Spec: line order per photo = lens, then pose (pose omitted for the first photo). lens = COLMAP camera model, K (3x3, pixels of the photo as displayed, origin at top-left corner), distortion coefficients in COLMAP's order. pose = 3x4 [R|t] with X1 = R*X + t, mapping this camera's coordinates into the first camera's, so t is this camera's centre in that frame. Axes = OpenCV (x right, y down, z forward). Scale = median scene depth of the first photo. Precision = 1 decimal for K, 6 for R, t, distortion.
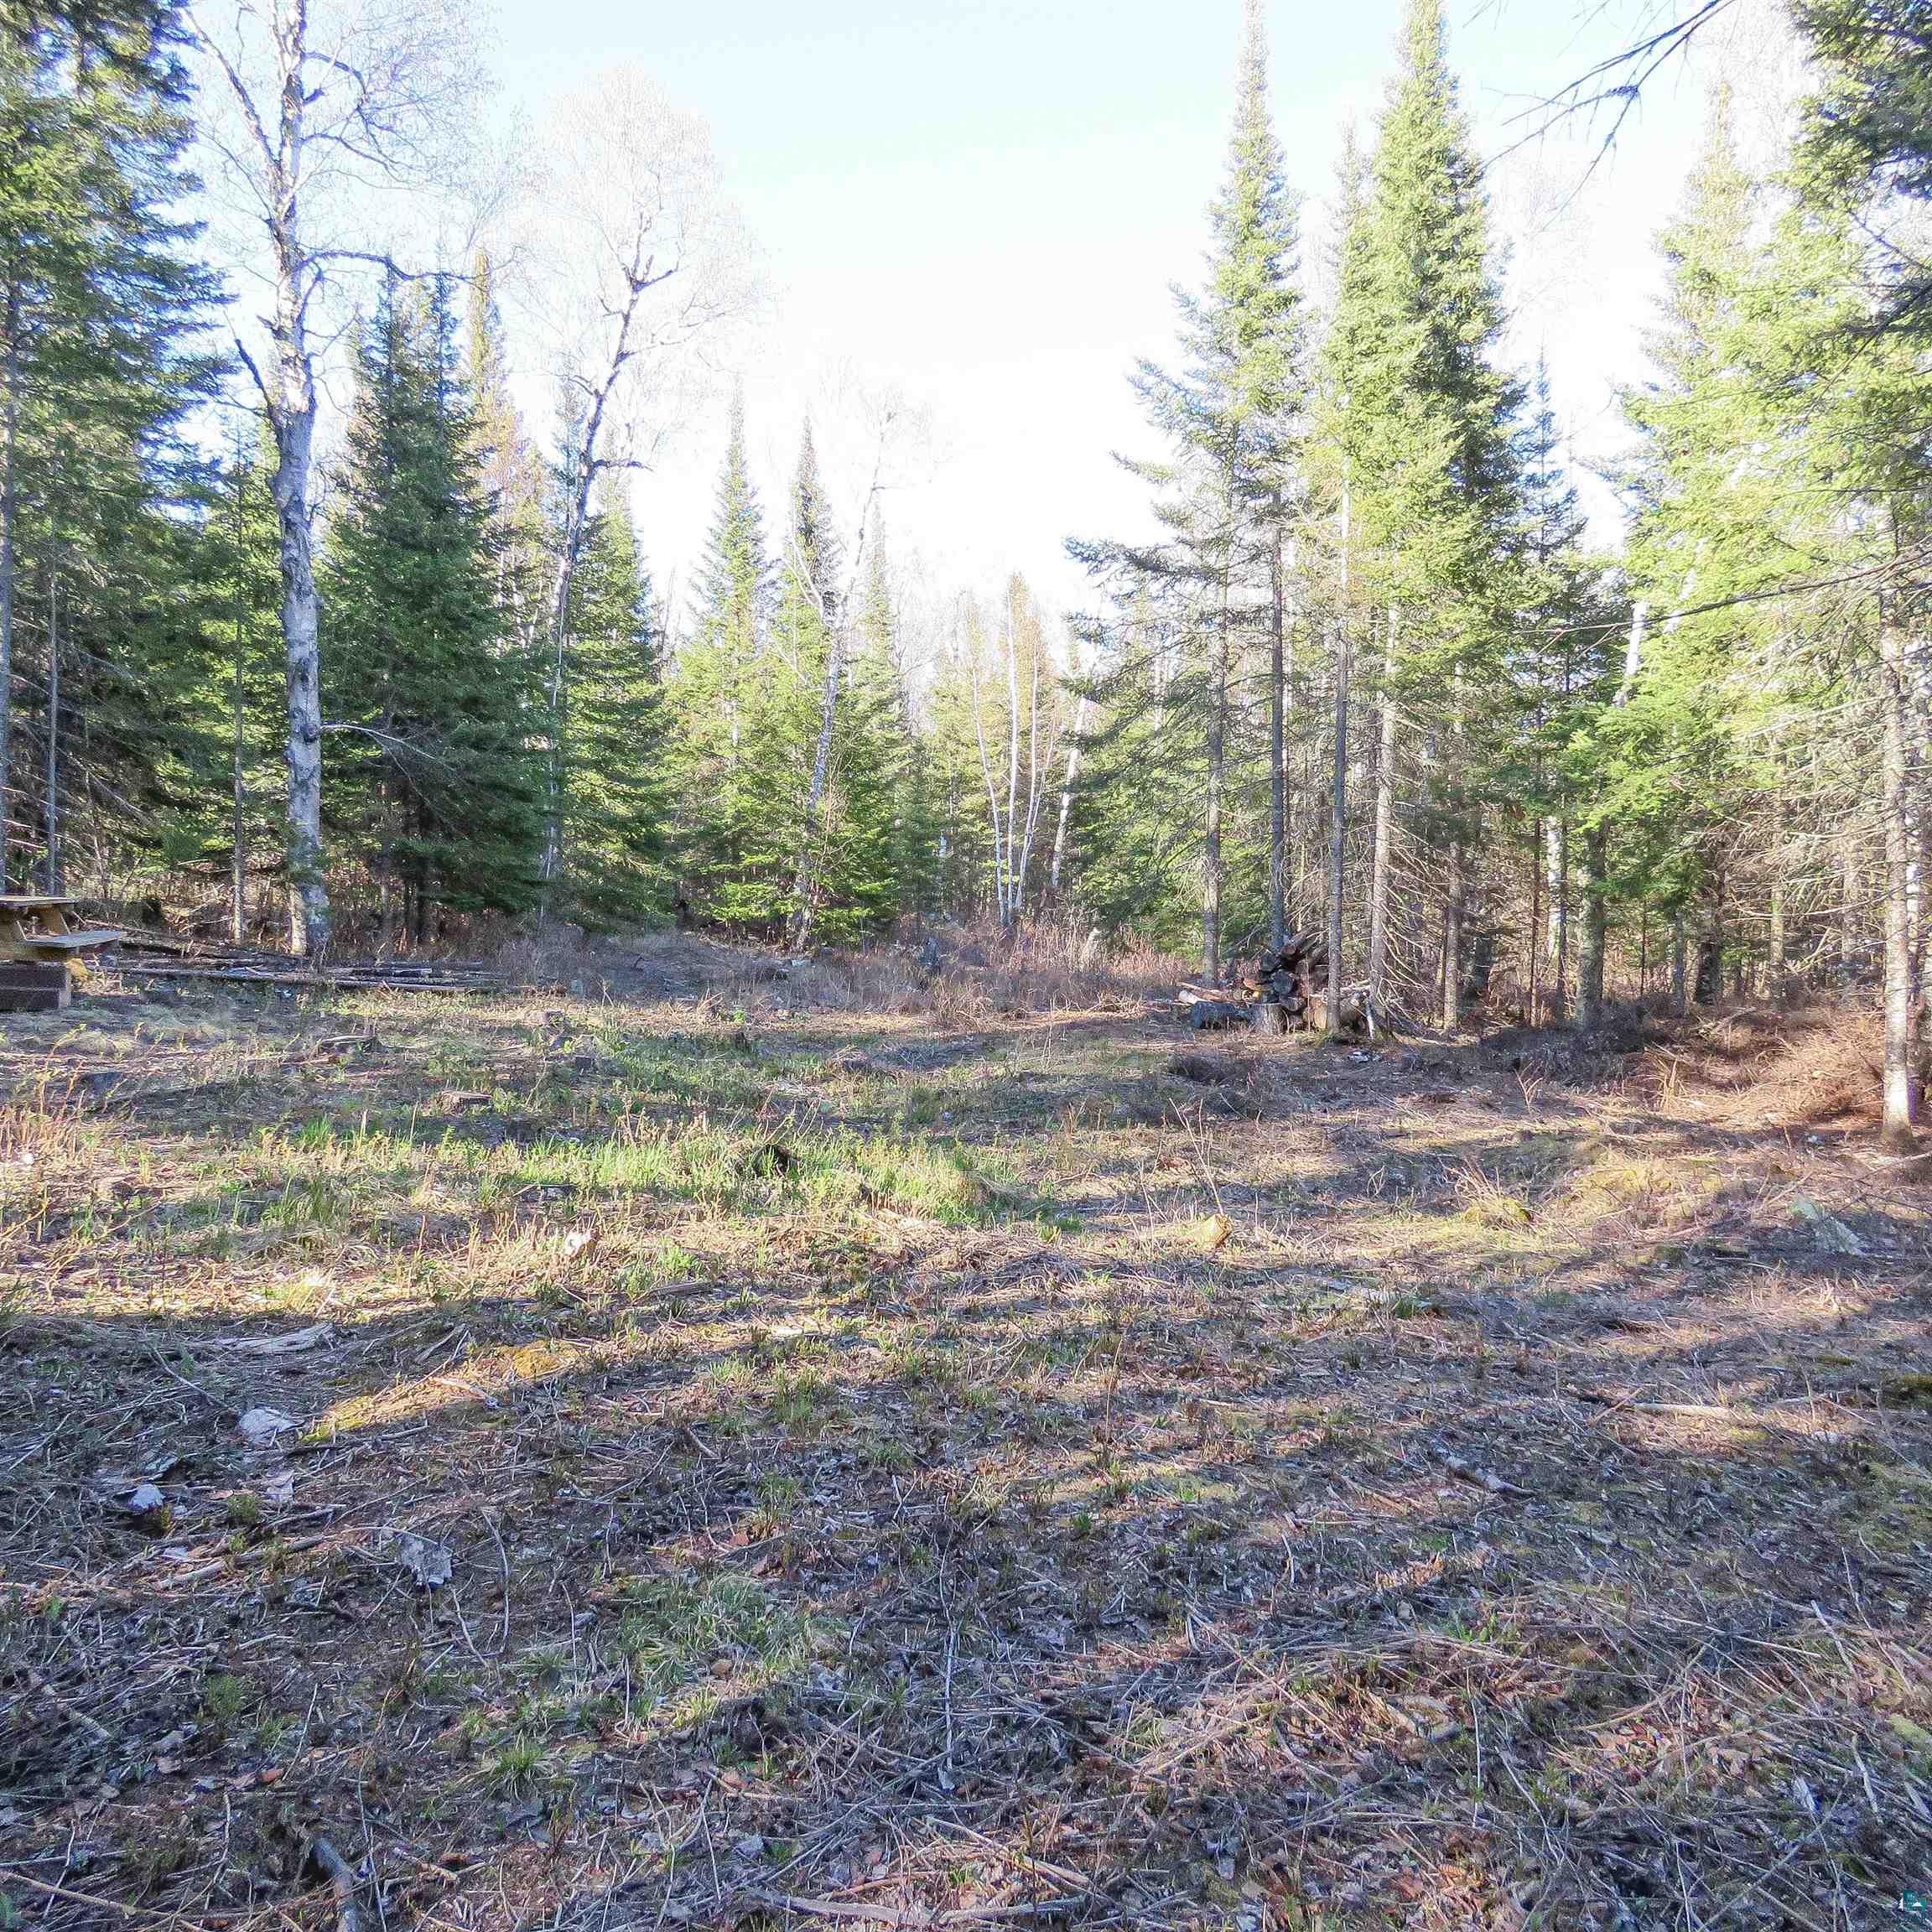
lens RADIAL K [[1626.8, 0, 961.8], [0, 1626.8, 969.1], [0, 0, 1]] dist [-0.010444, 0.001221]
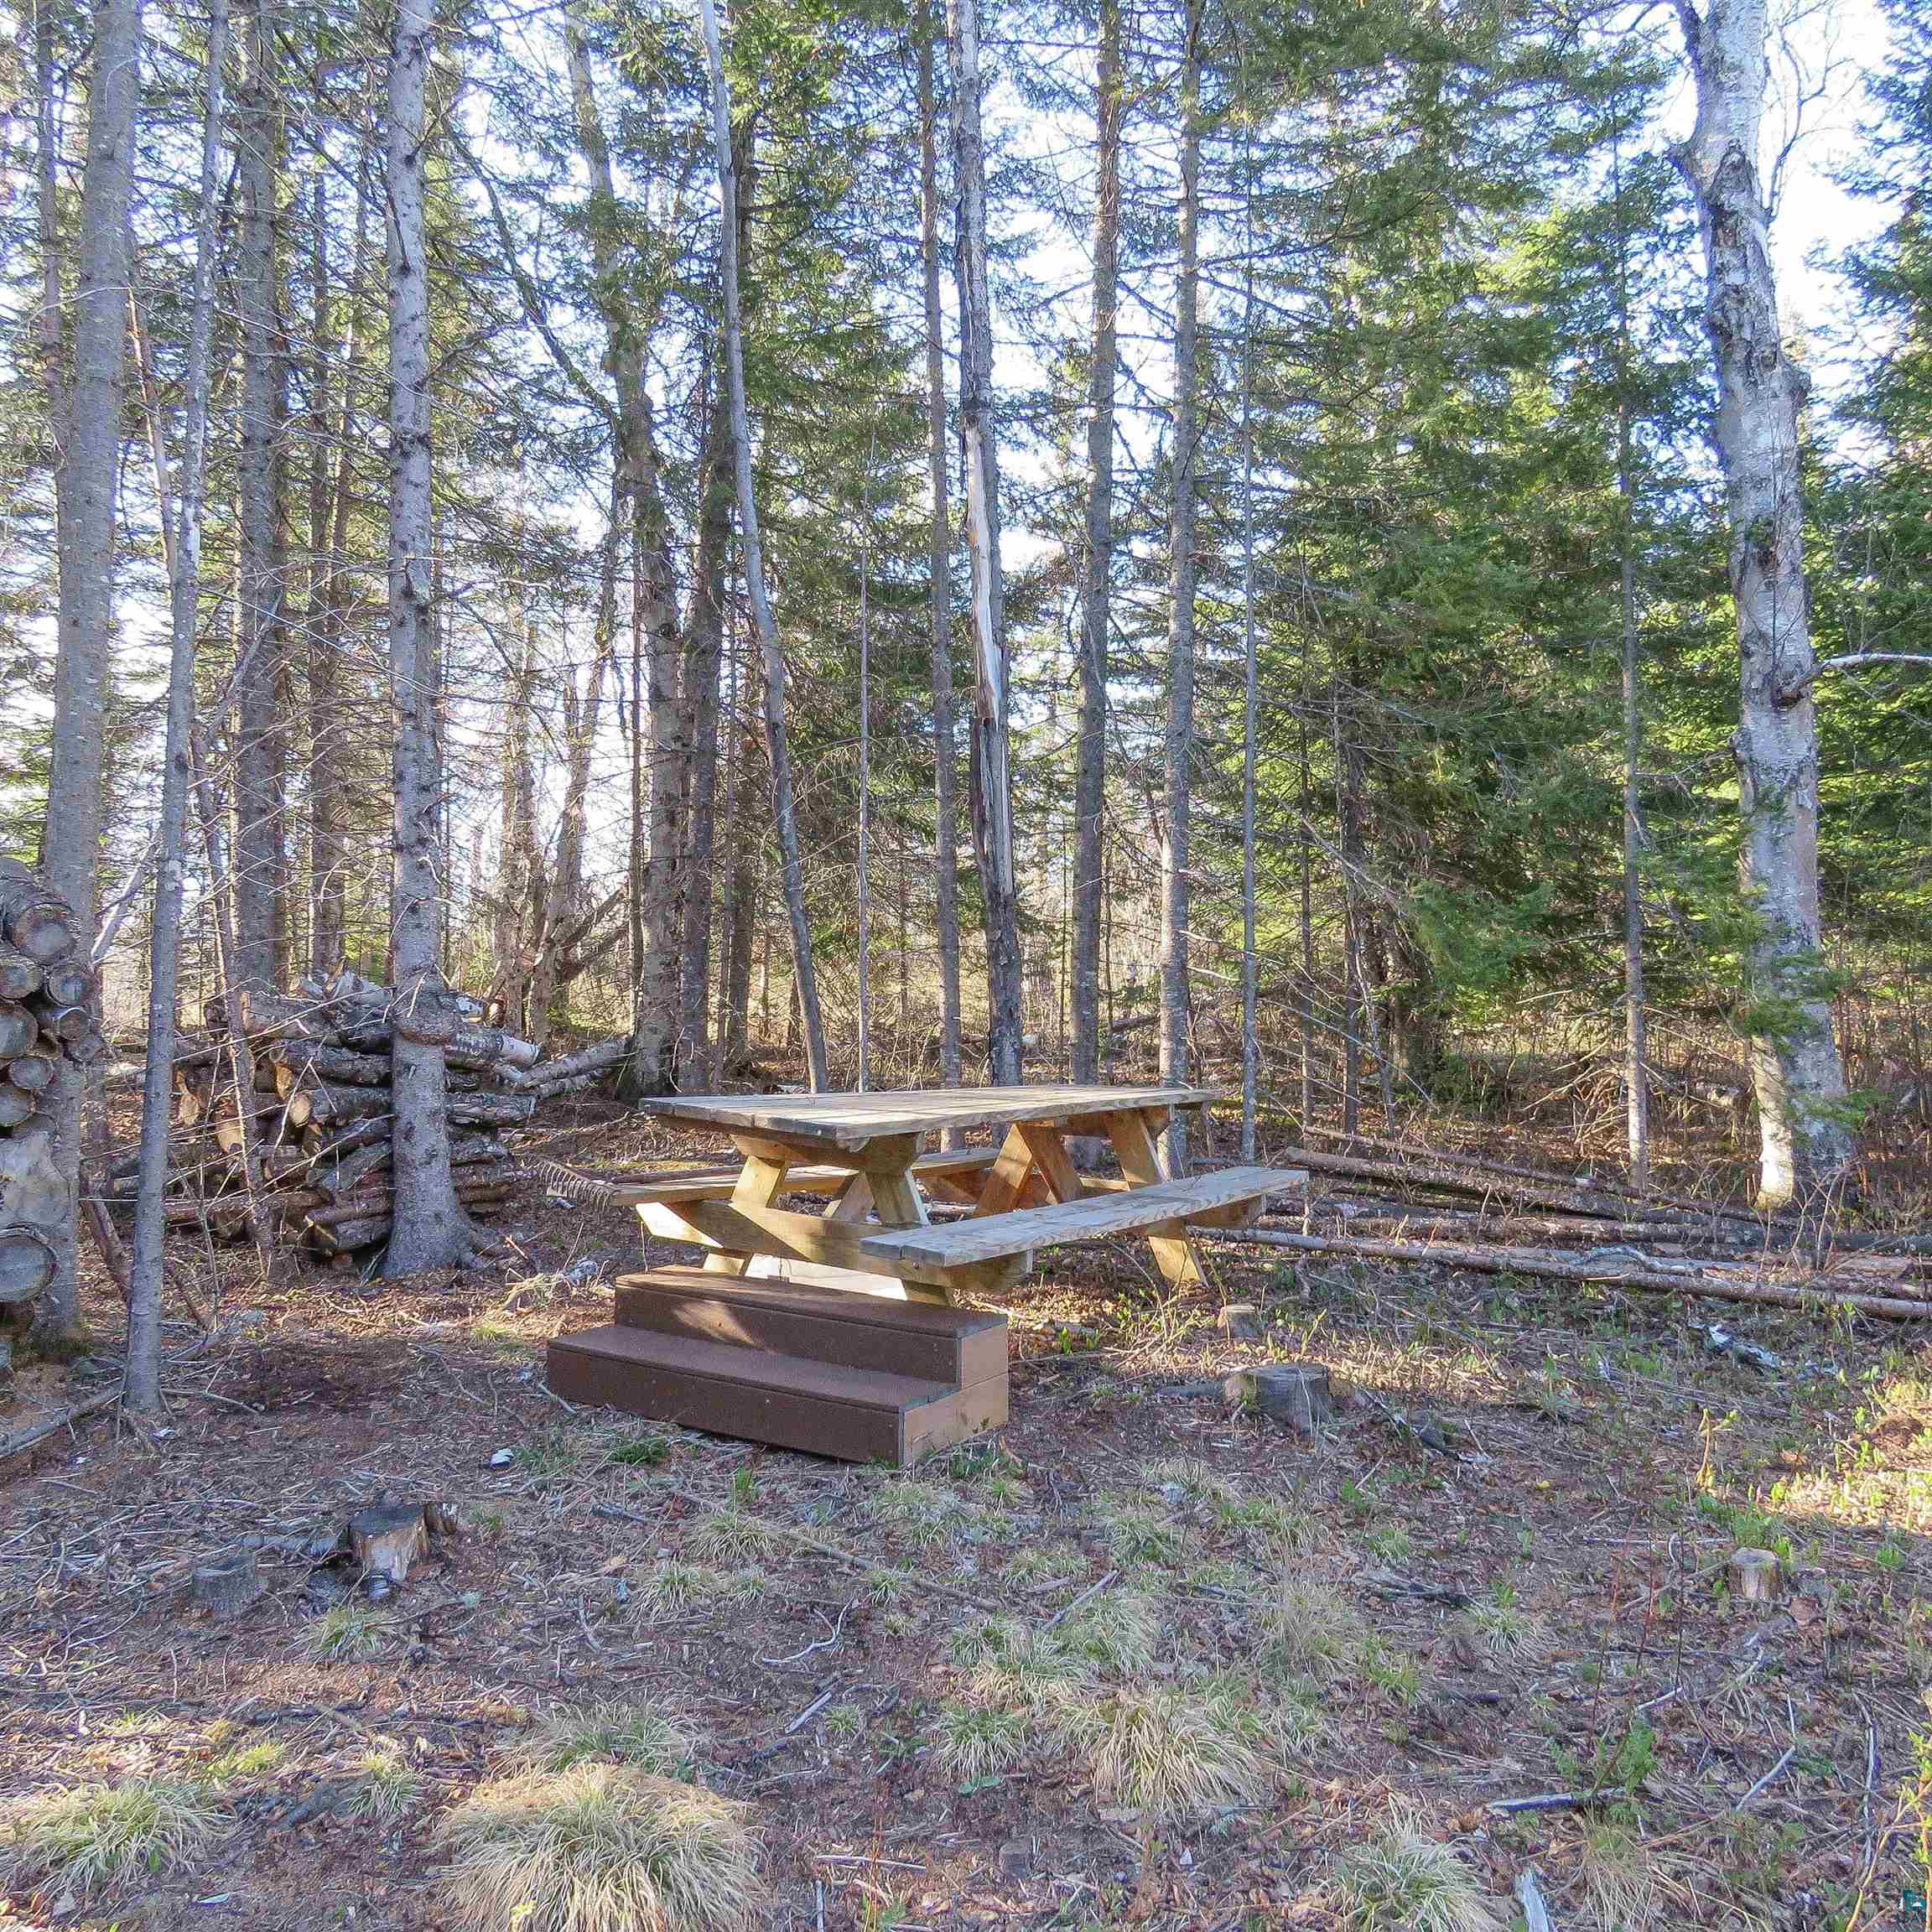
lens RADIAL K [[1659.8, 0, 966.3], [0, 1659.8, 957.0], [0, 0, 1]] dist [-0.007391, 0.008193]
pose [[0.625785, -0.054338, -0.778101, -0.175899], [-0.012665, 0.996731, -0.079791, -0.031747], [0.779893, 0.059787, 0.623051, 0.493582]]
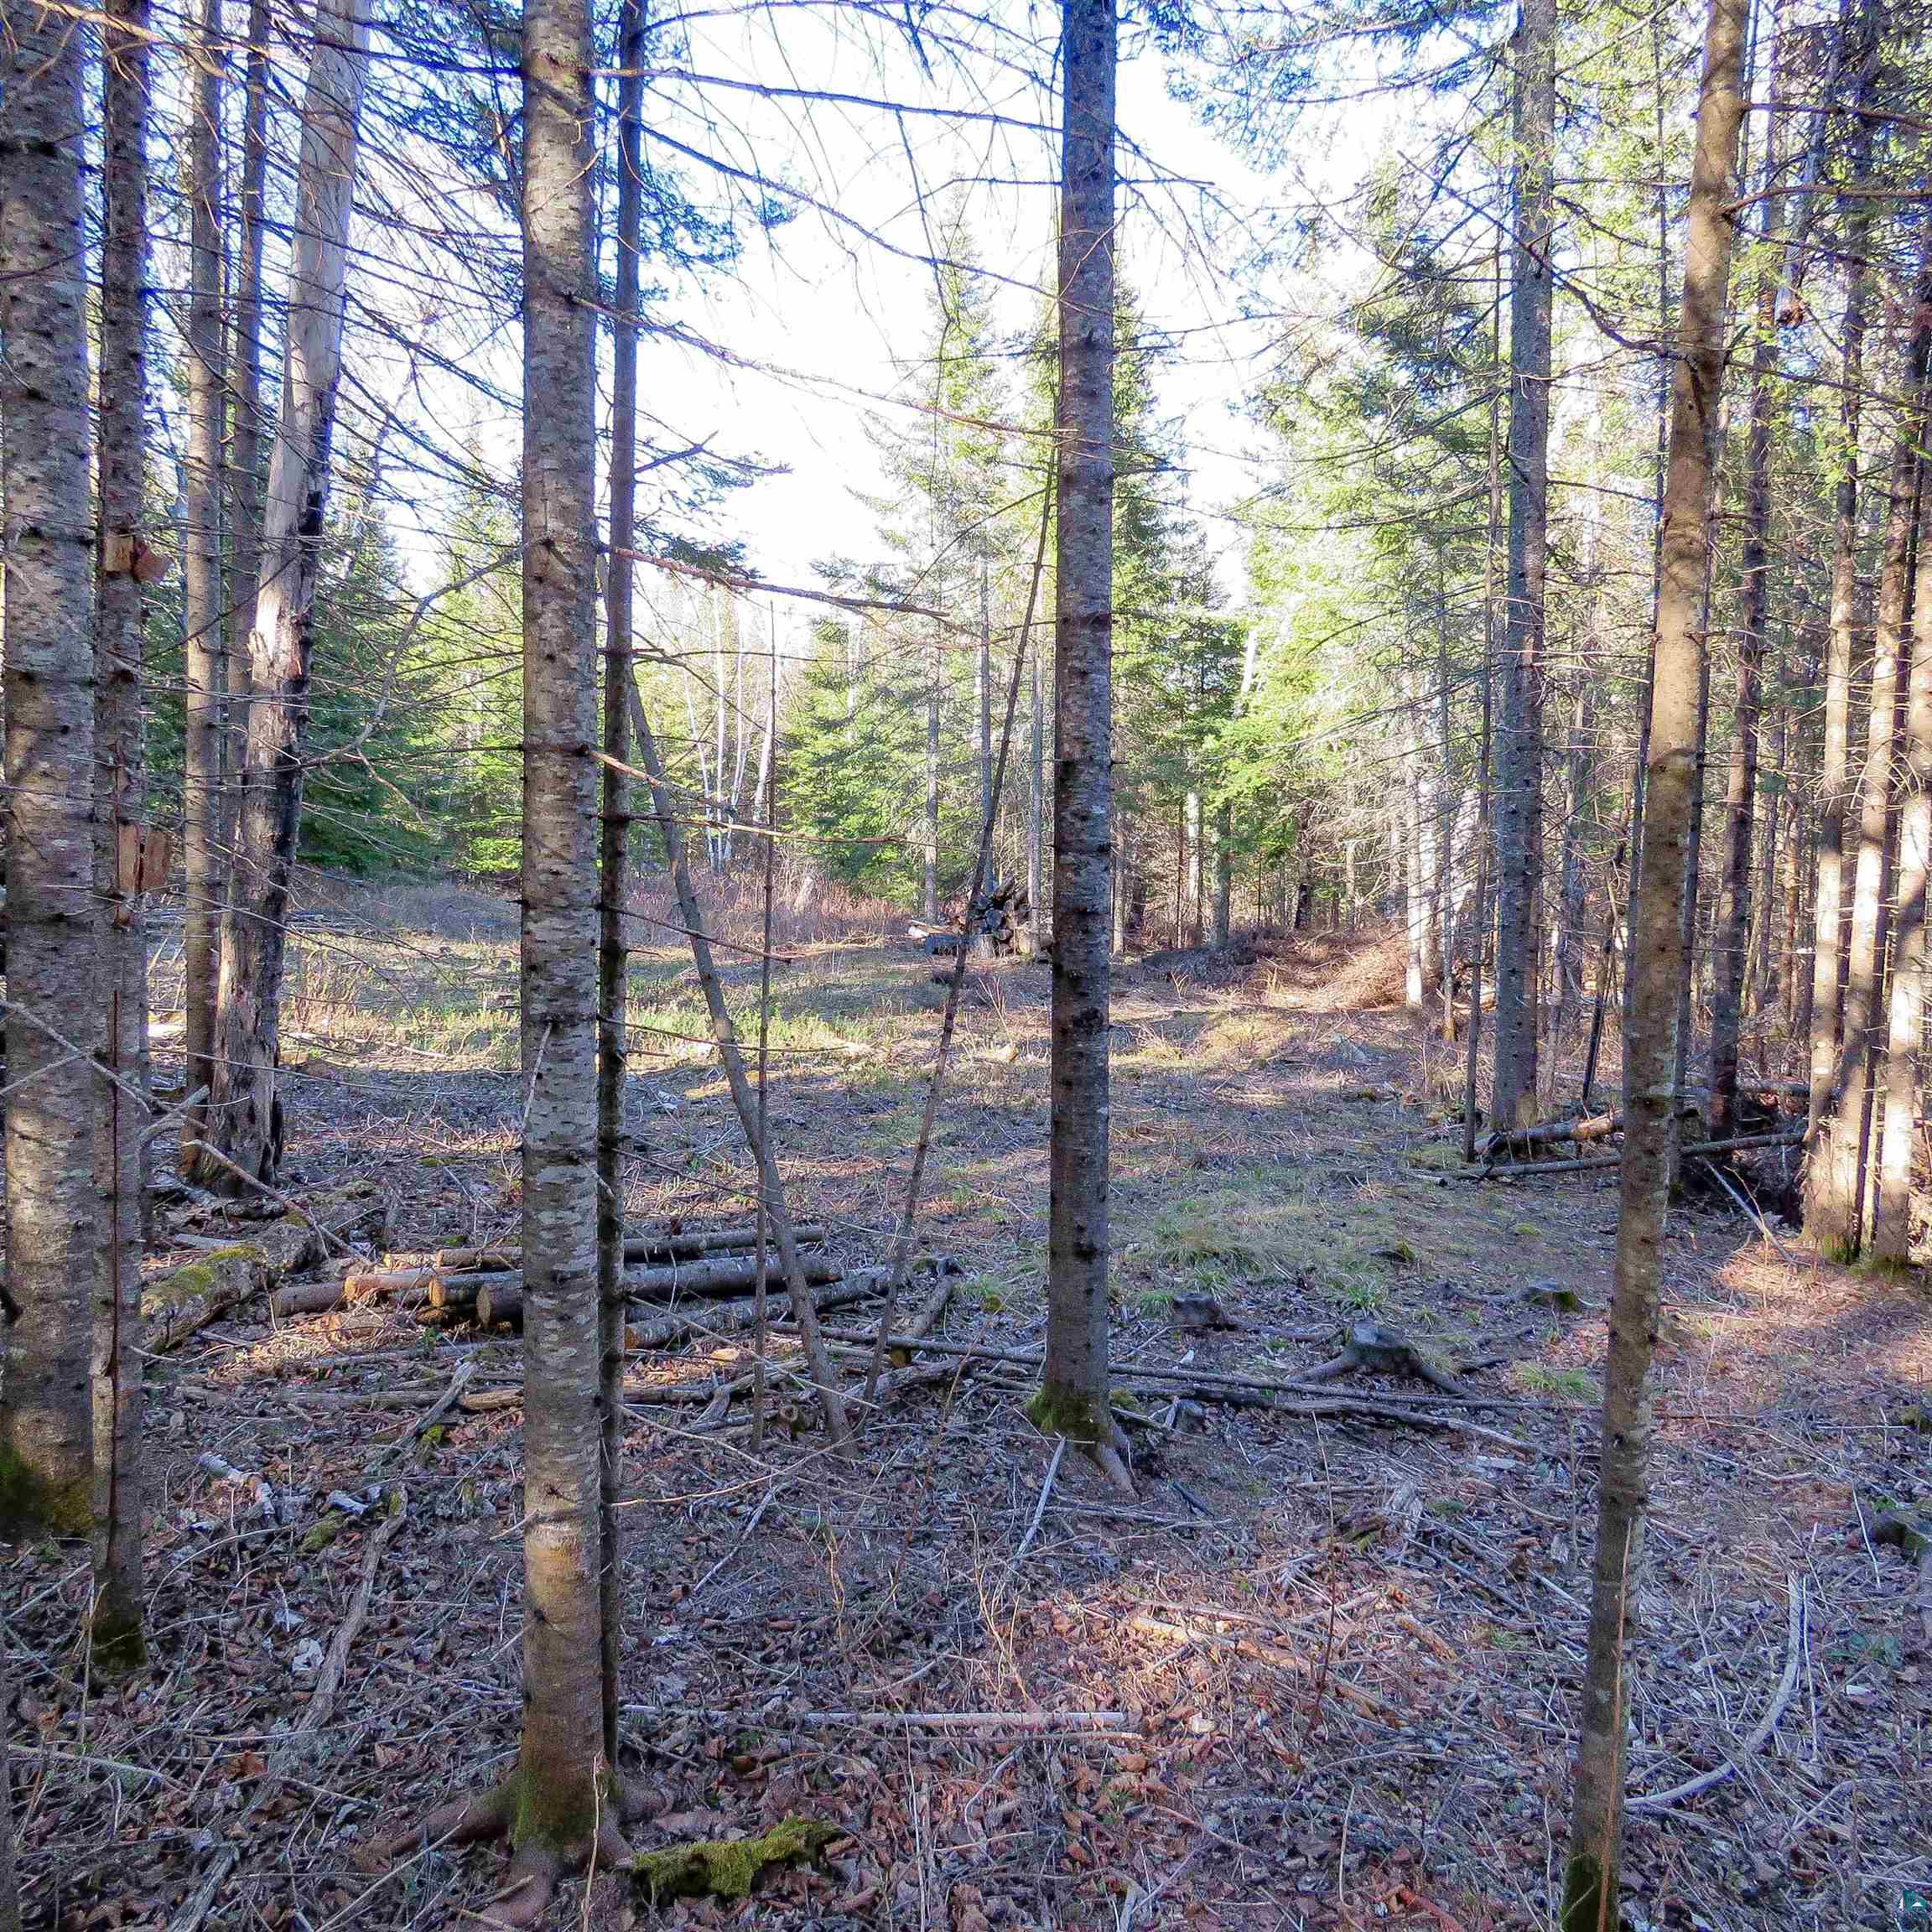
lens RADIAL K [[1626.8, 0, 961.8], [0, 1626.8, 969.1], [0, 0, 1]] dist [-0.010444, 0.001221]
pose [[0.978369, -0.019653, 0.205932, -0.094288], [0.013025, 0.999354, 0.033491, 0.005054], [-0.206457, -0.030084, 0.977993, -0.258032]]
